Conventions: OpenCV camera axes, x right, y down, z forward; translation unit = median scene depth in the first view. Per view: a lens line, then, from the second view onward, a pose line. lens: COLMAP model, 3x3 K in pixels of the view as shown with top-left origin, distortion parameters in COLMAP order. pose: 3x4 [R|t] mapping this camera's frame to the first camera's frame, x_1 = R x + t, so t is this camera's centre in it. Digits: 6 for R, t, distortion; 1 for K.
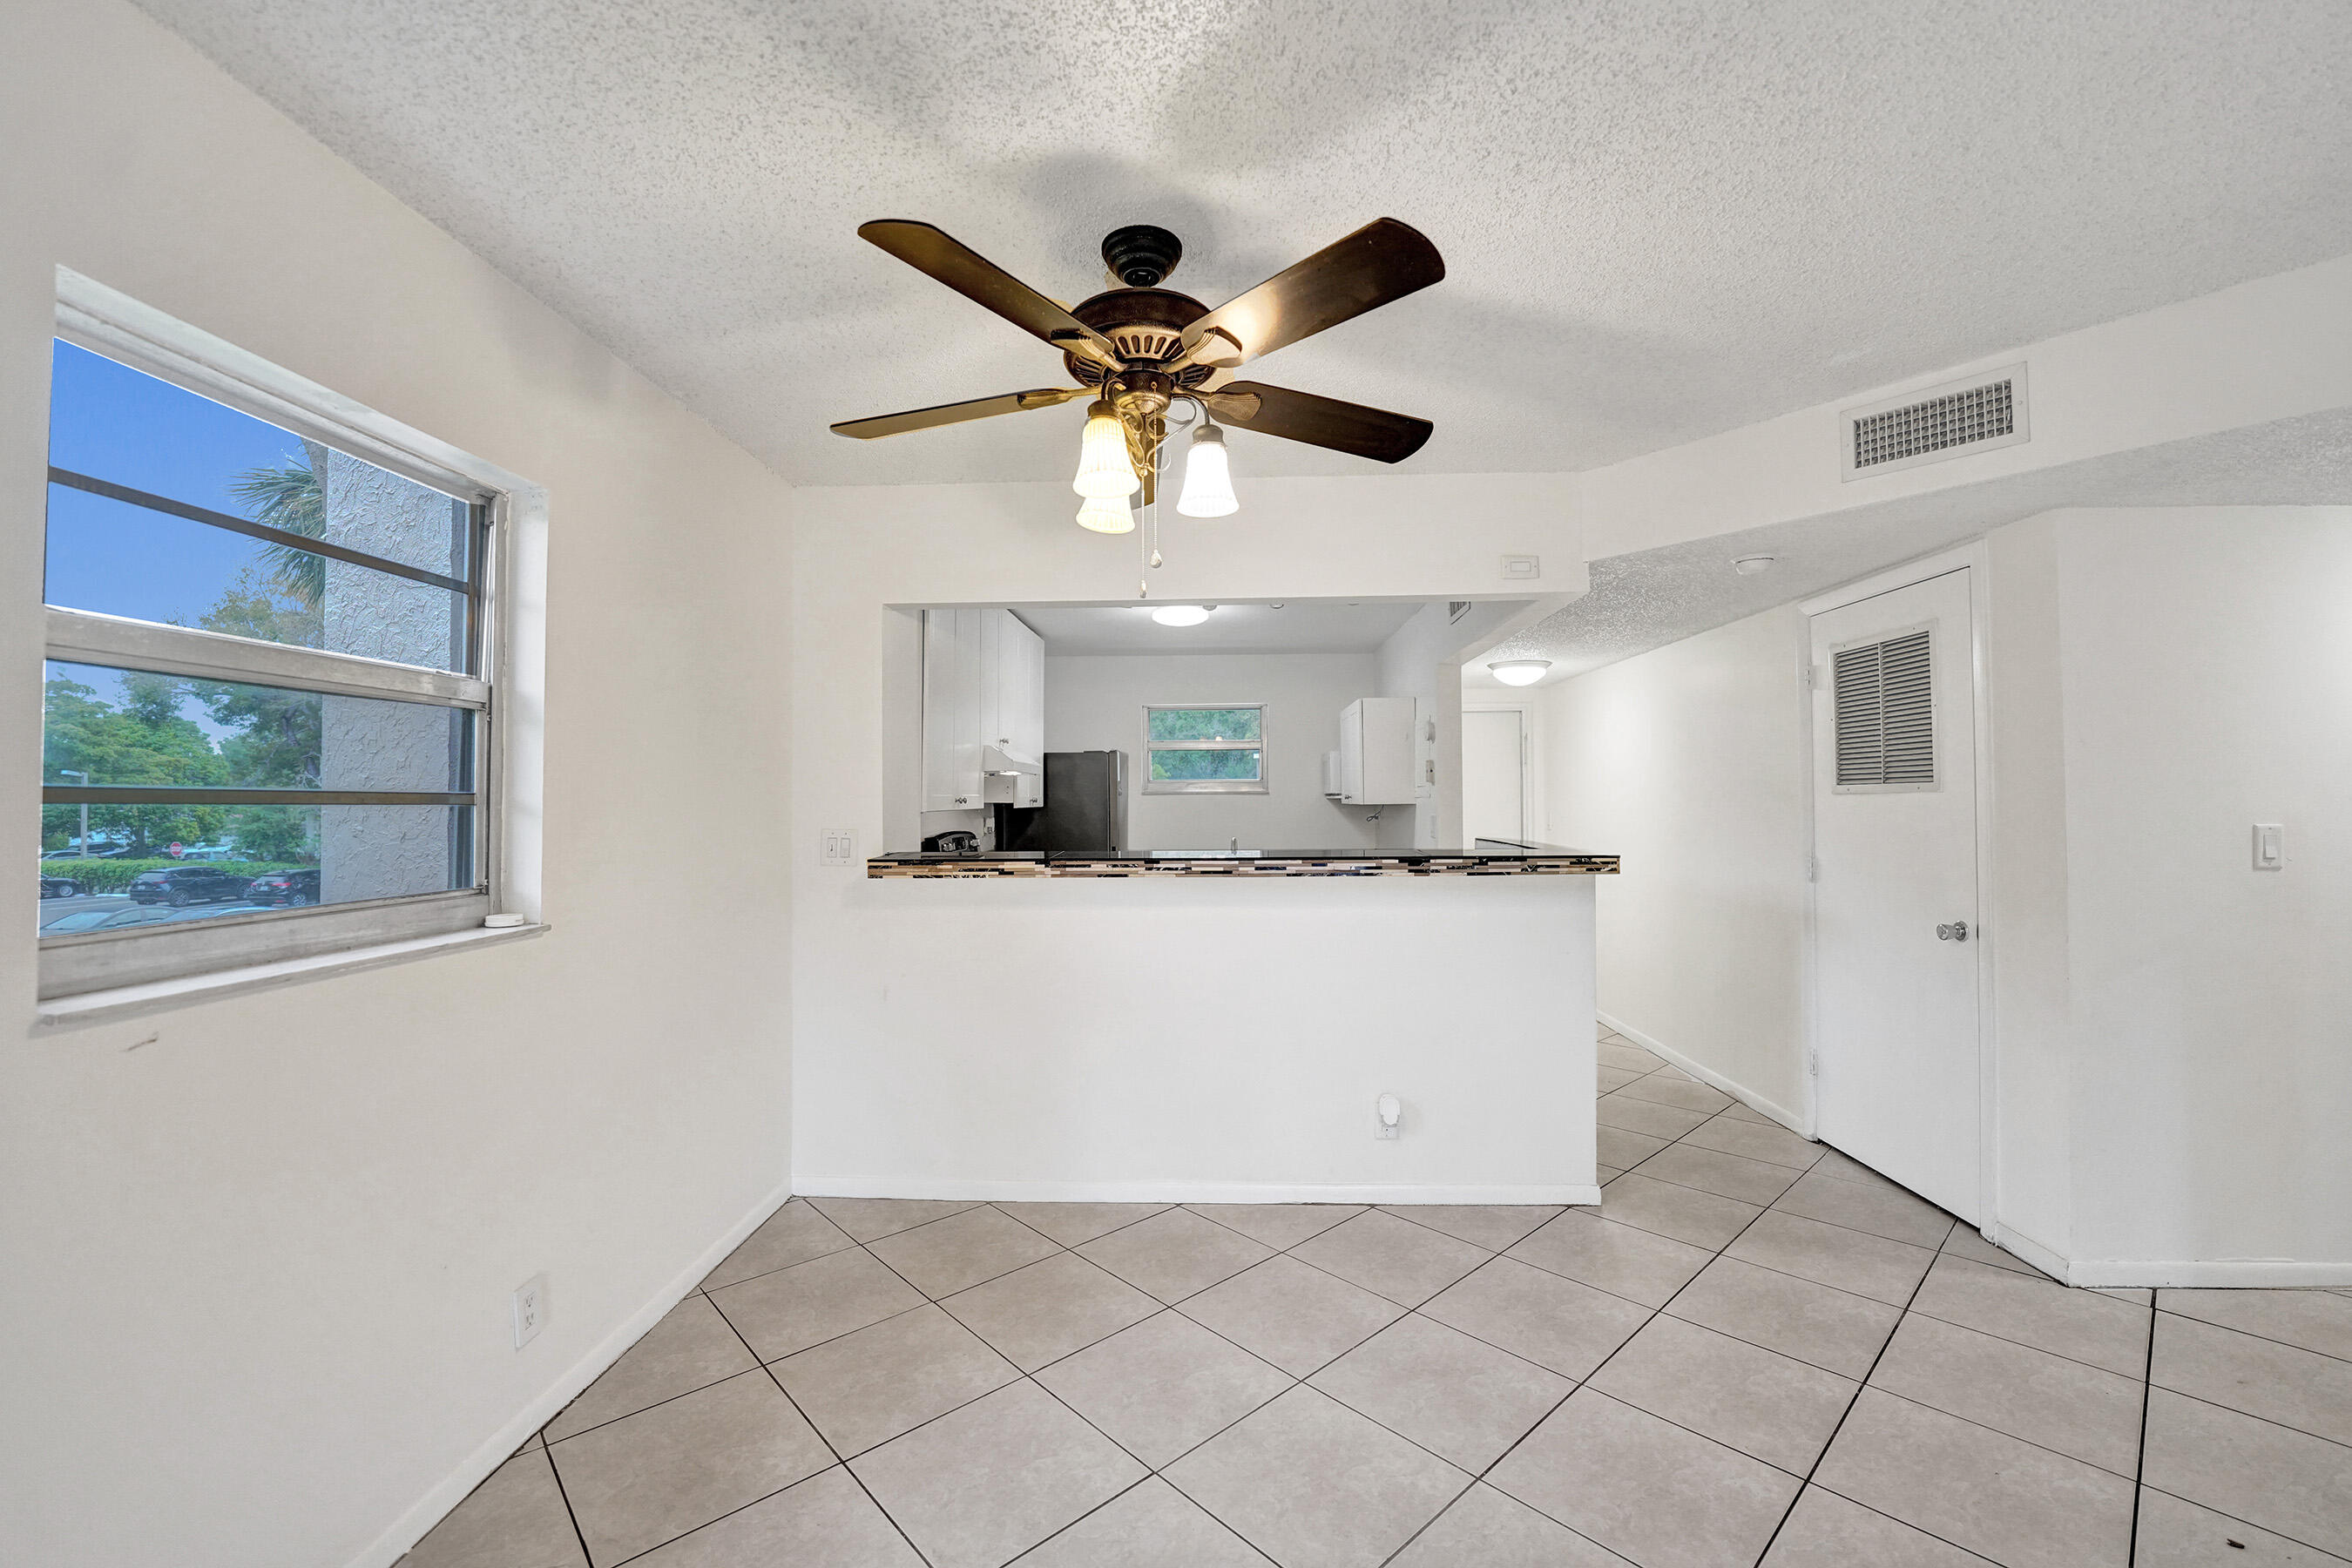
lens RADIAL K [[967.3, 0, 1170.6], [0, 967.3, 760.6], [0, 0, 1]] dist [-0.026010, 0.004128]
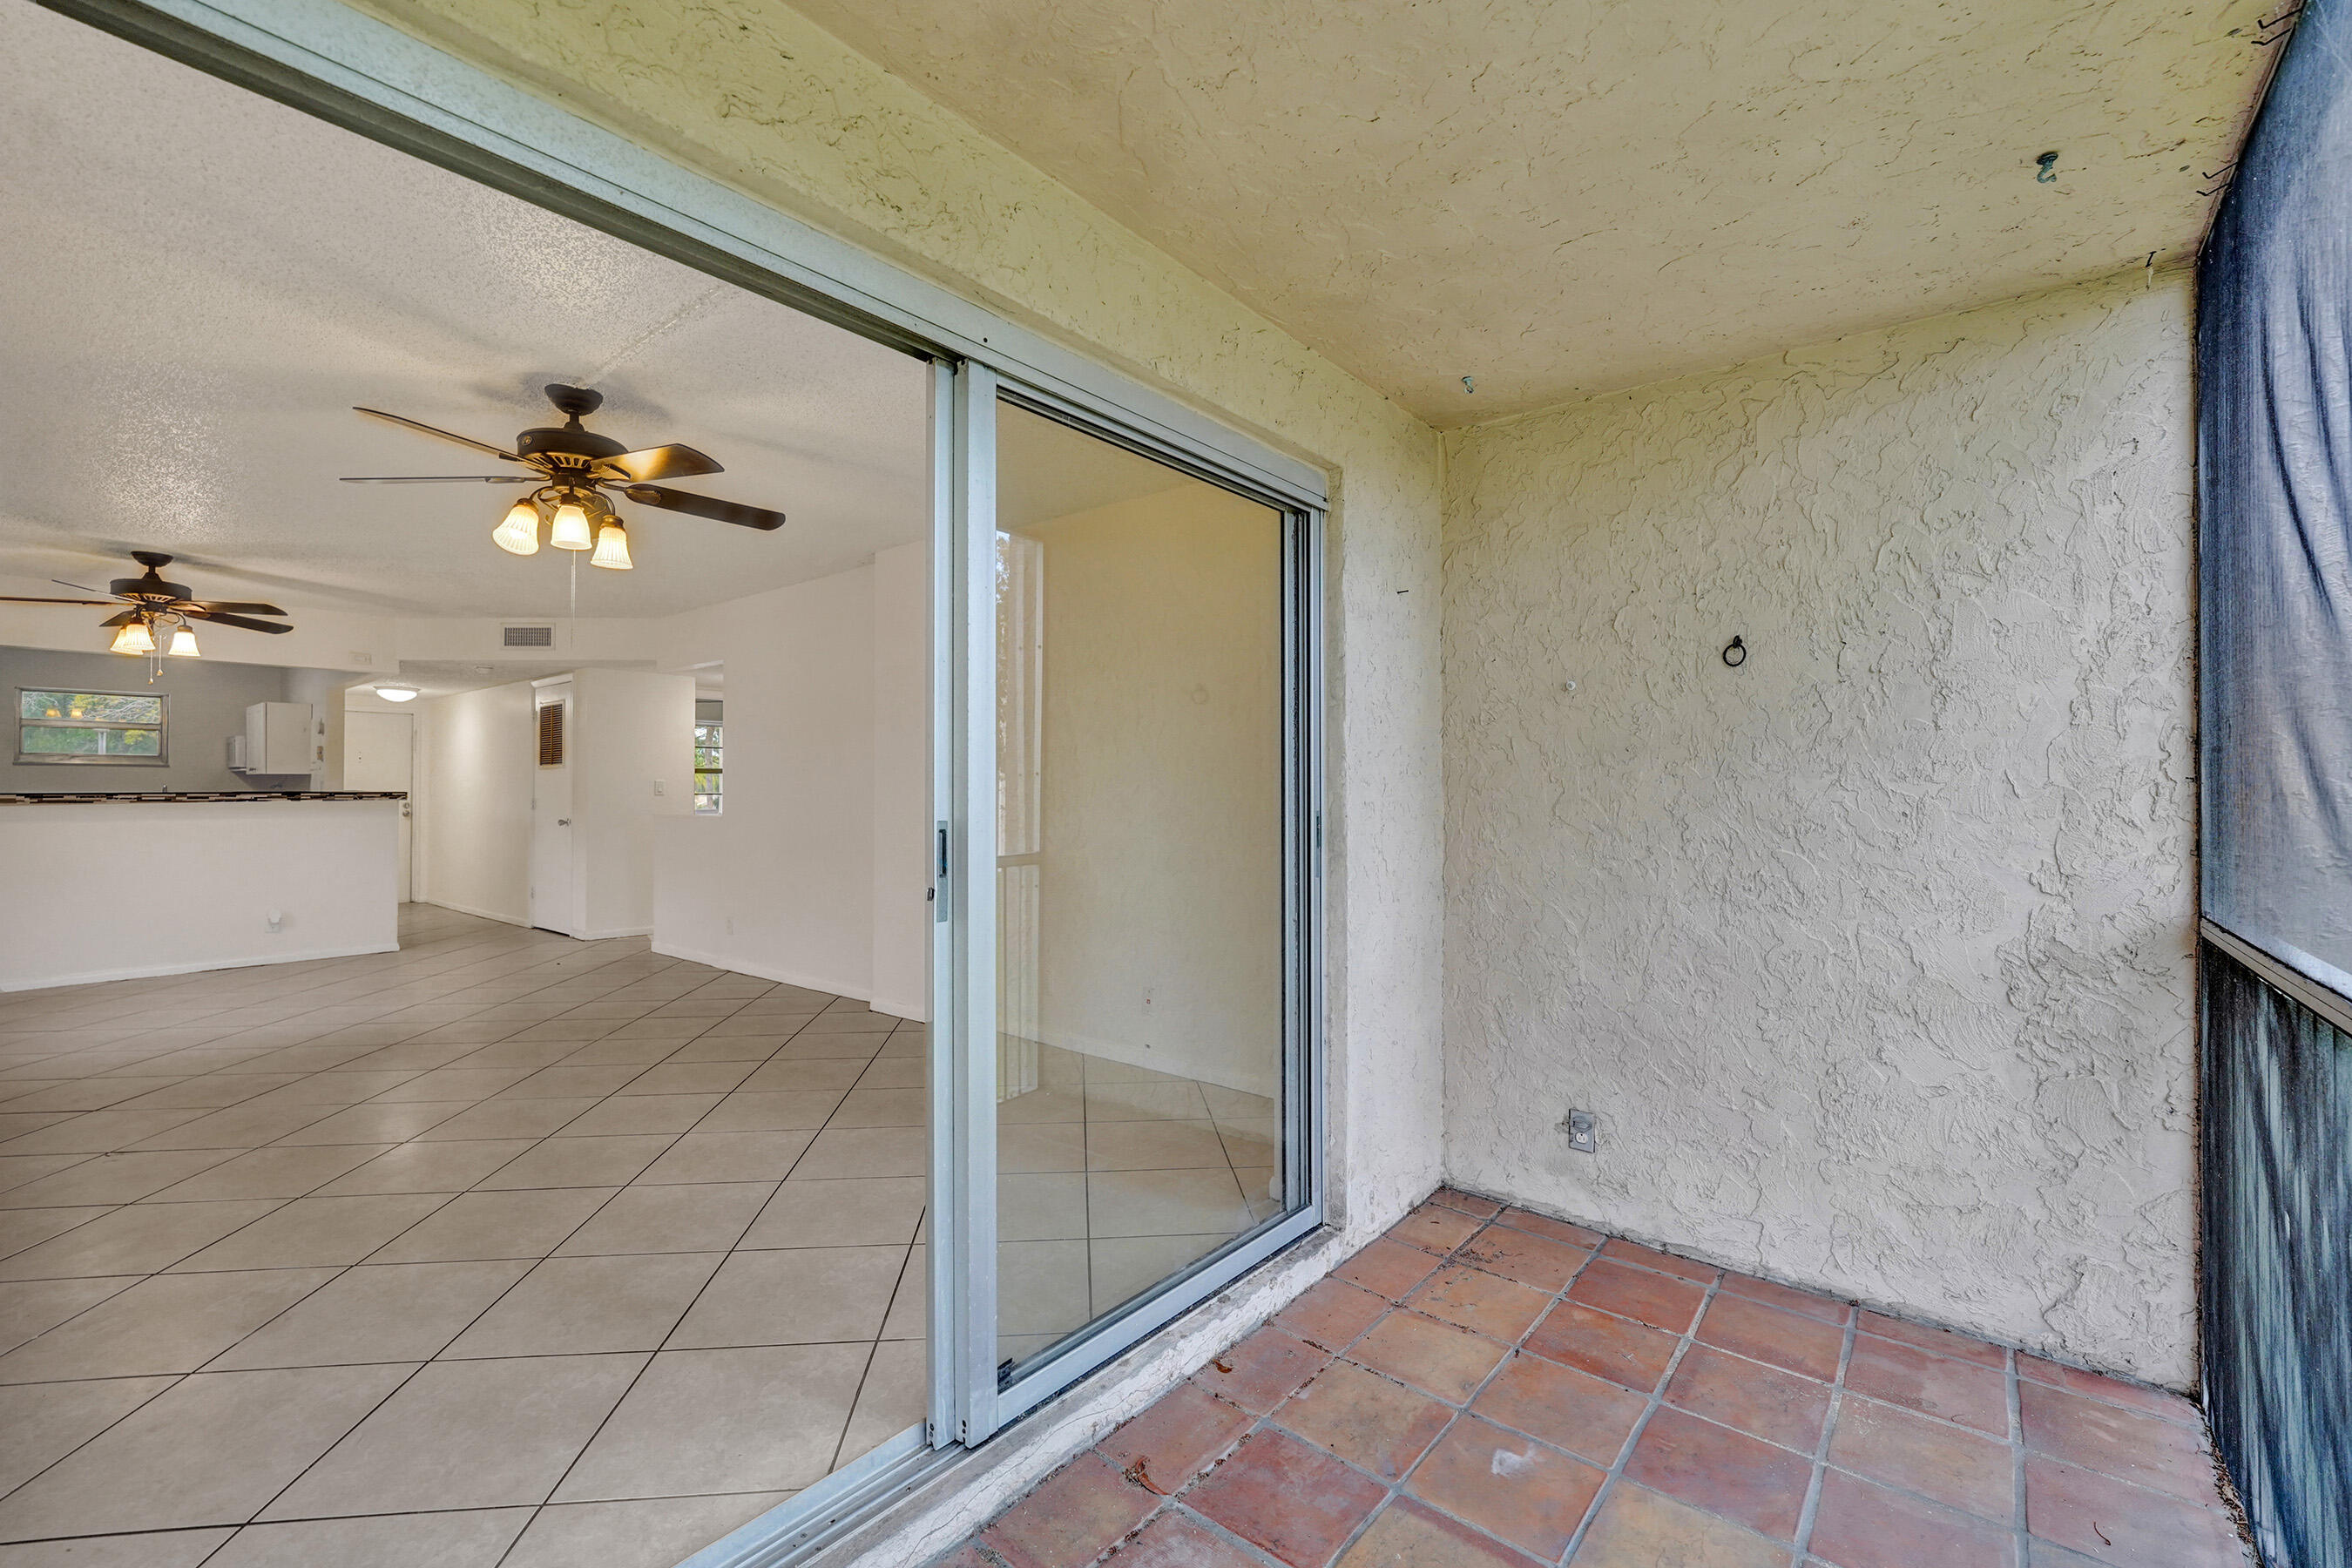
lens RADIAL K [[987.5, 0, 1154.7], [0, 987.5, 789.1], [0, 0, 1]] dist [-0.002965, -0.000252]
pose [[0.605621, 0.006540, 0.795727, -0.317161], [-0.037272, 0.999102, 0.020155, -0.022147], [-0.794880, -0.041864, 0.605321, -1.794133]]
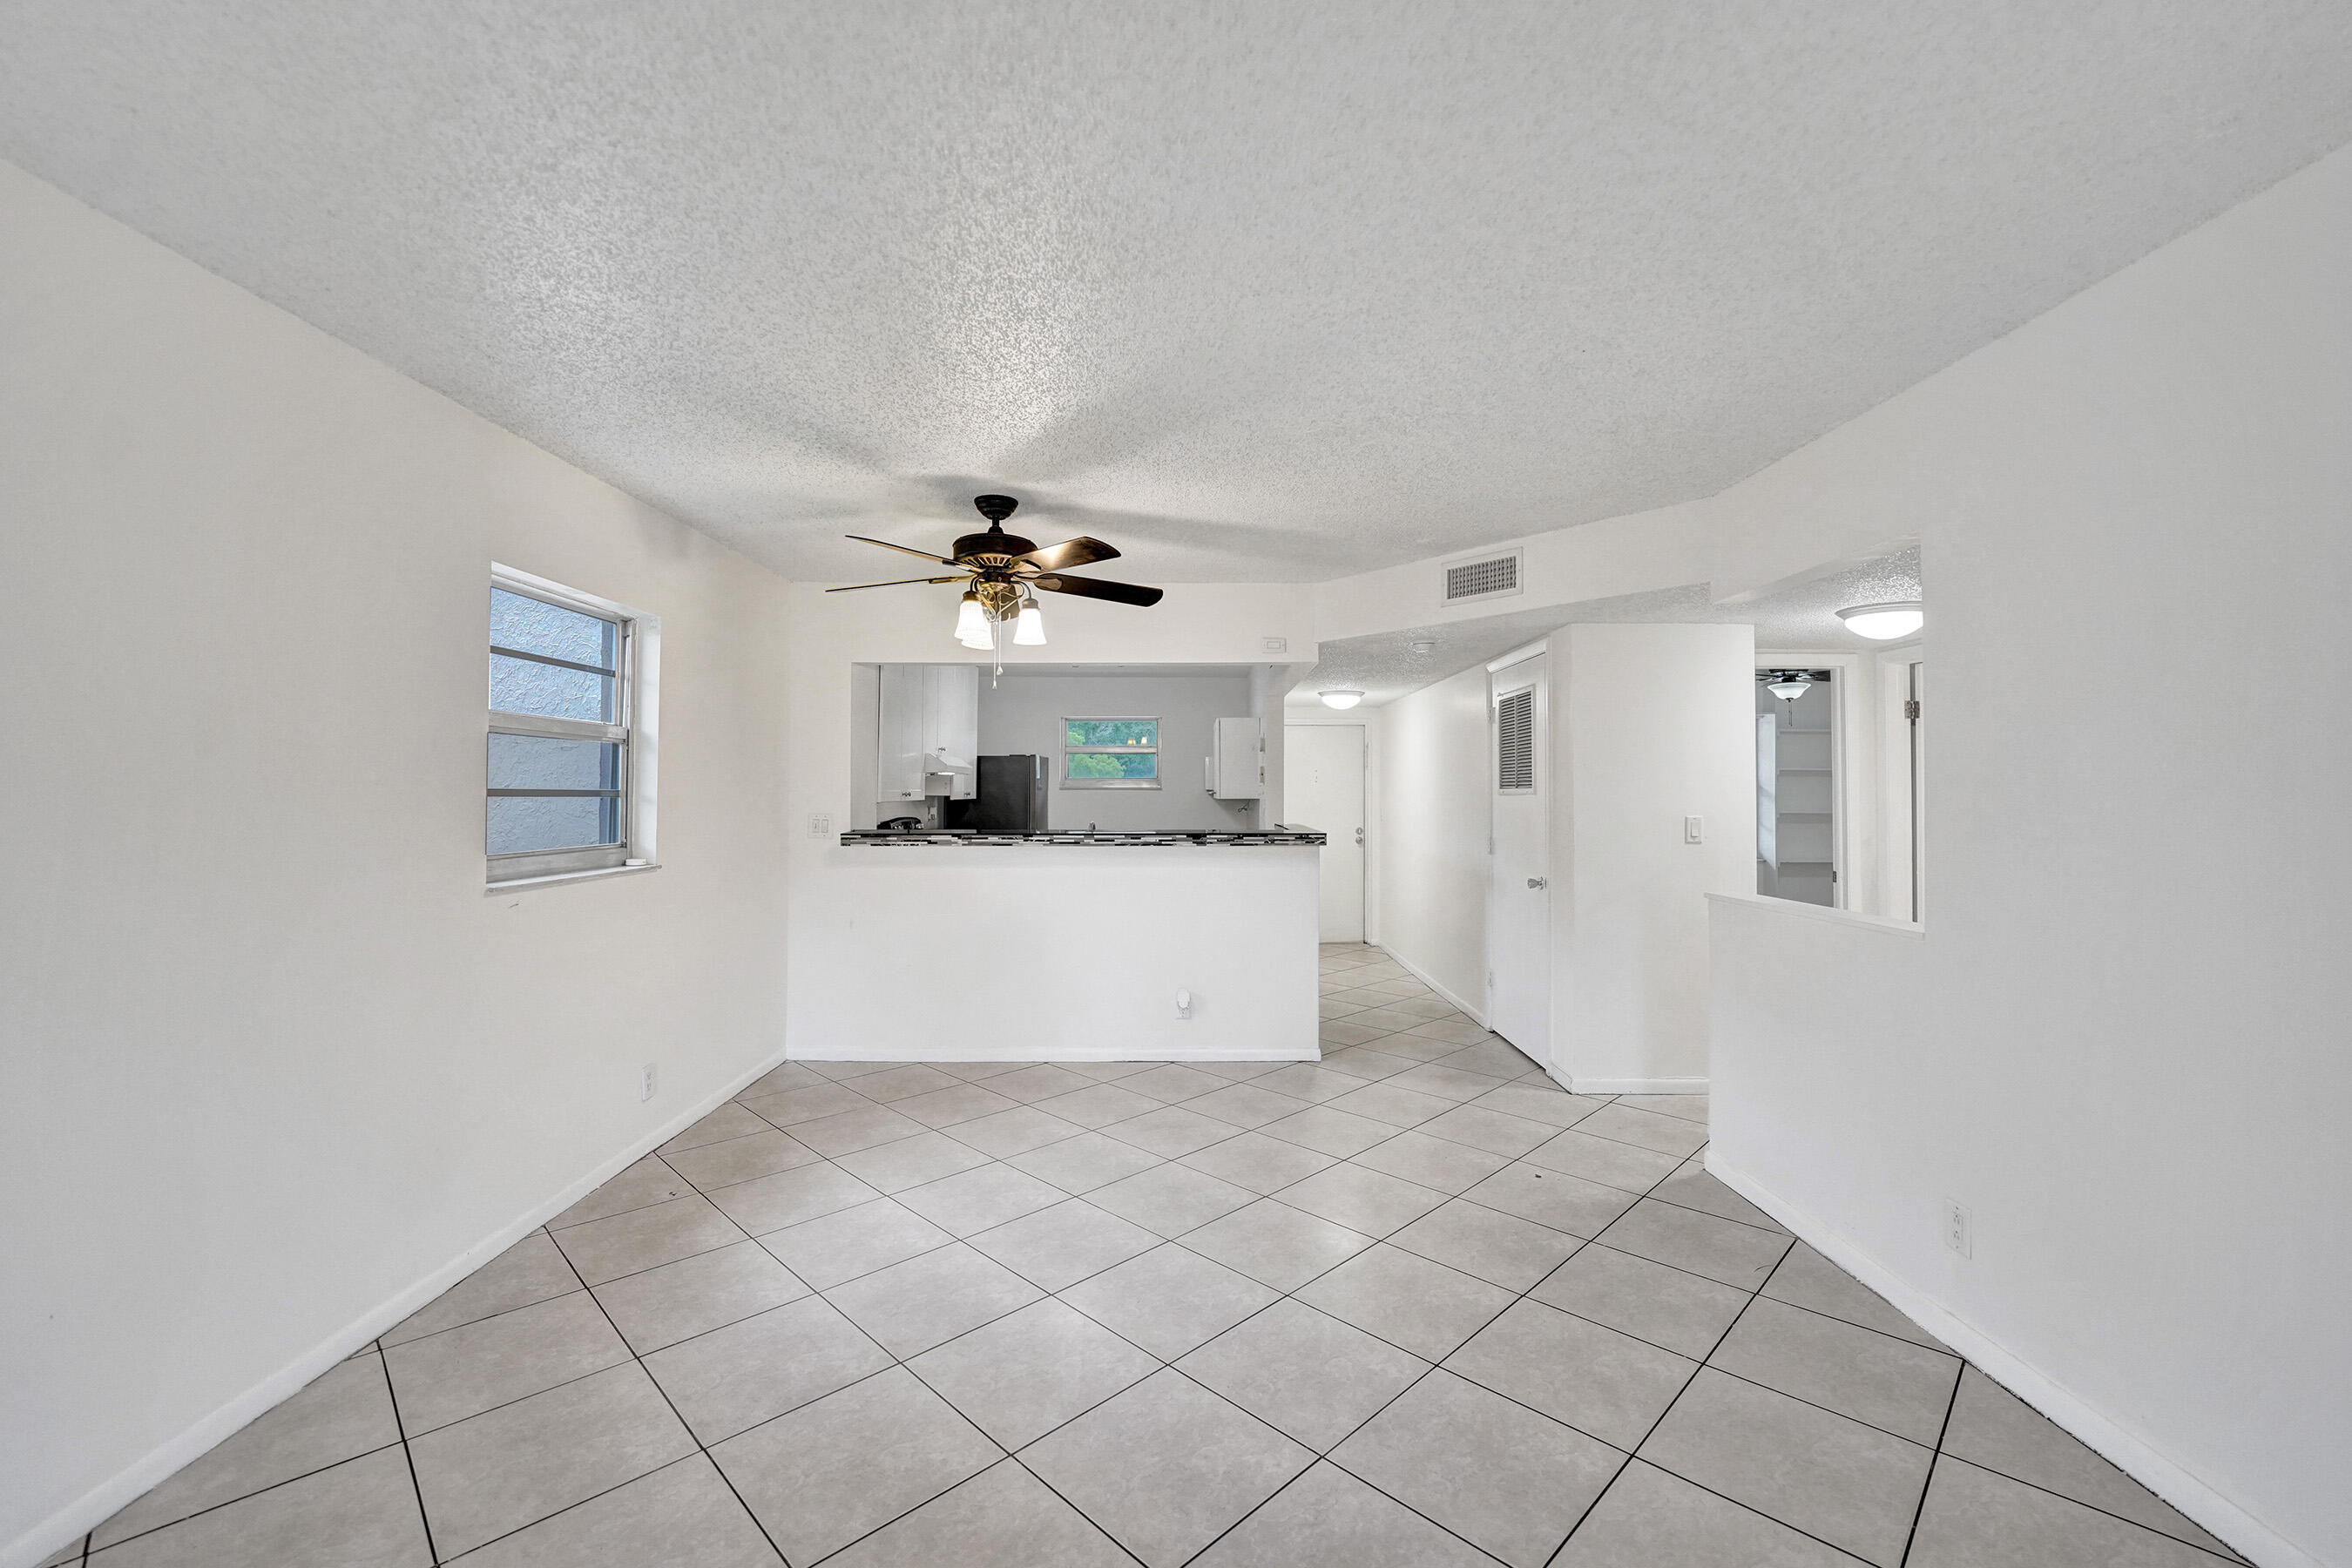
lens RADIAL K [[959.0, 0, 1171.7], [0, 959.0, 756.5], [0, 0, 1]] dist [-0.012910, 0.000047]
pose [[0.999139, 0.009018, 0.040506, 0.145874], [-0.009173, 0.999951, 0.003649, -0.029293], [-0.040471, -0.004017, 0.999173, -0.532268]]
